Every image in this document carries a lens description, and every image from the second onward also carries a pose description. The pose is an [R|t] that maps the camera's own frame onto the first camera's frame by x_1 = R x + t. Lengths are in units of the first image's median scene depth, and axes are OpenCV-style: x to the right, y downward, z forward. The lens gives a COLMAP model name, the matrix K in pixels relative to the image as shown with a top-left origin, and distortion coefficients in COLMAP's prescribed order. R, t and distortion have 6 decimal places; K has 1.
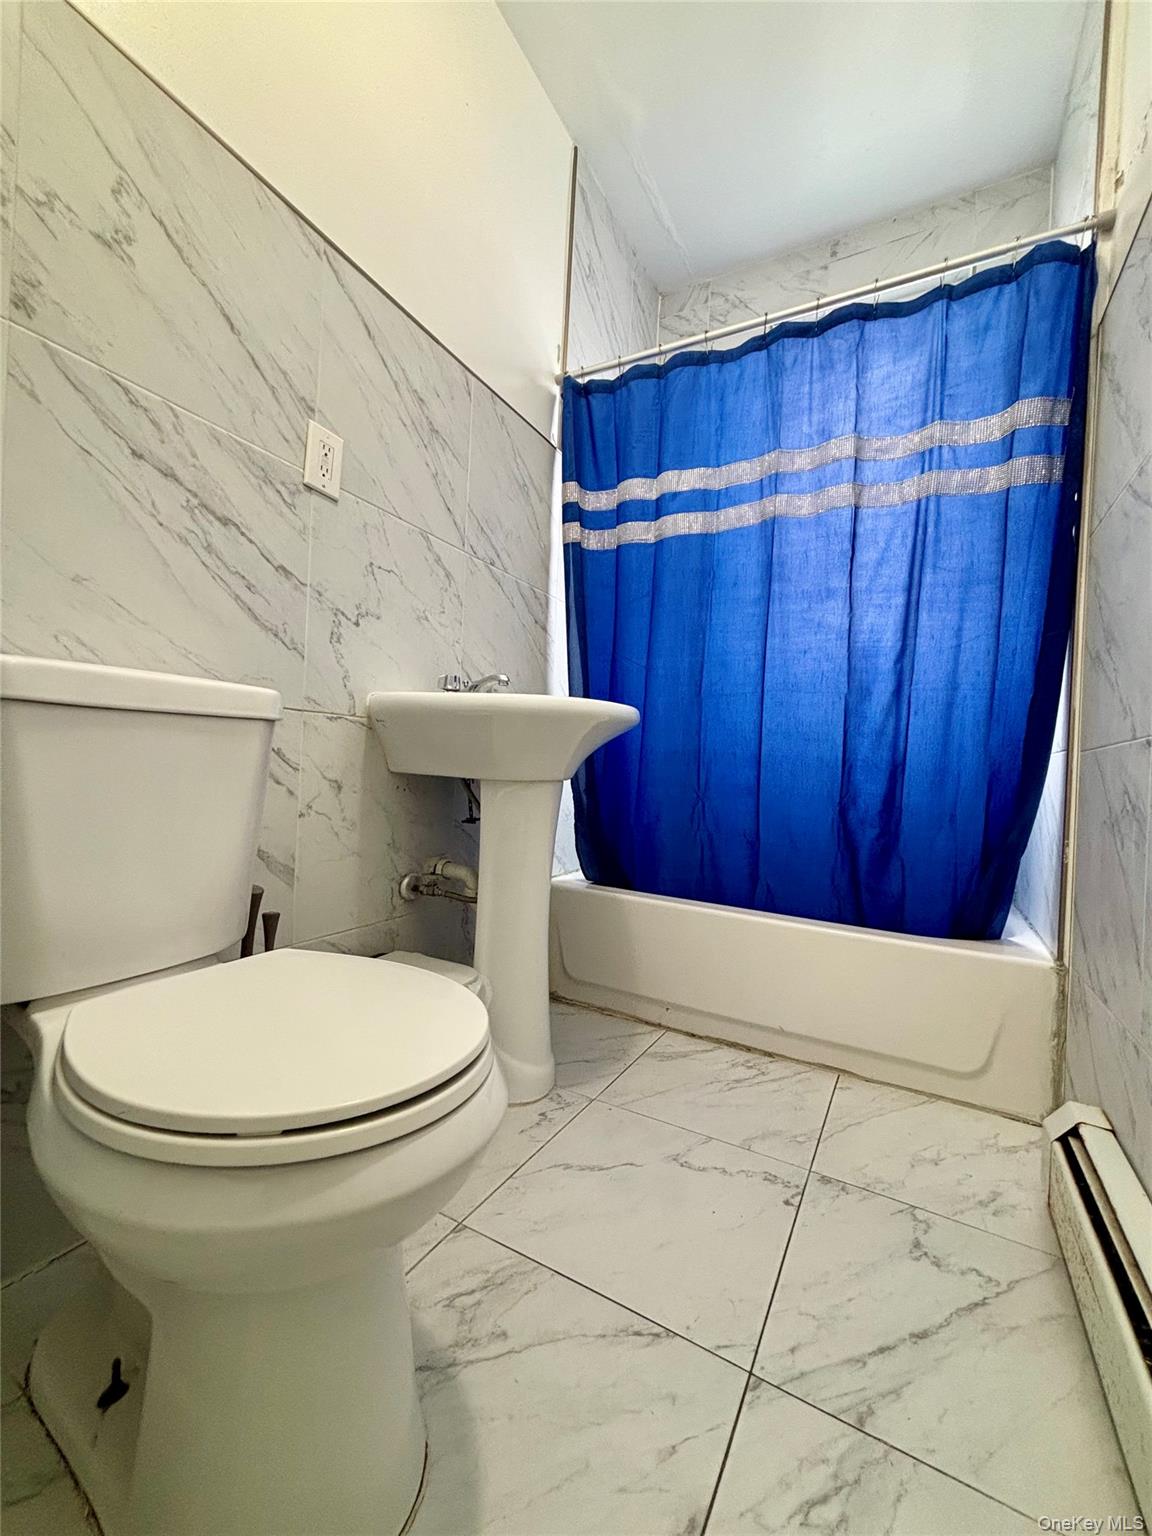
lens RADIAL K [[617.3, 0, 578.7], [0, 617.3, 773.5], [0, 0, 1]] dist [-0.000999, -0.000181]
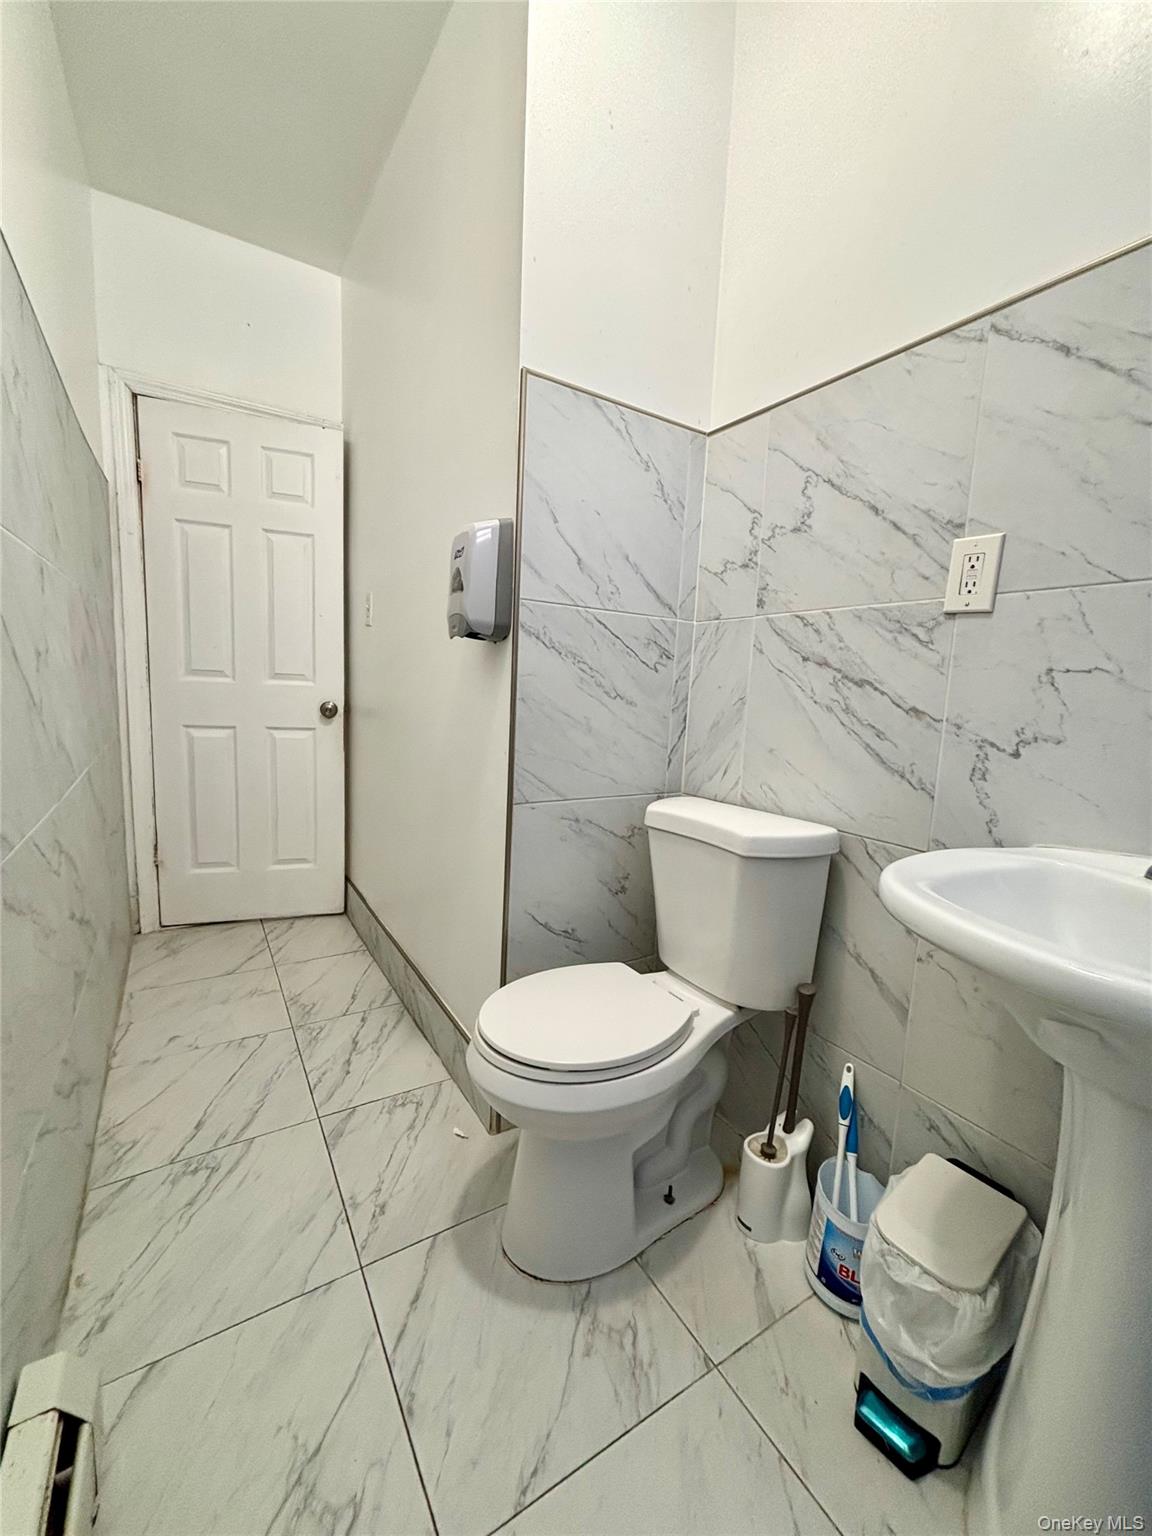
lens RADIAL K [[617.3, 0, 577.3], [0, 617.3, 772.9], [0, 0, 1]] dist [-0.000999, -0.000181]
pose [[-0.485608, 0.054670, -0.872466, 0.720398], [-0.075715, 0.991662, 0.104282, -0.322260], [0.870892, 0.116698, -0.477419, 1.112269]]
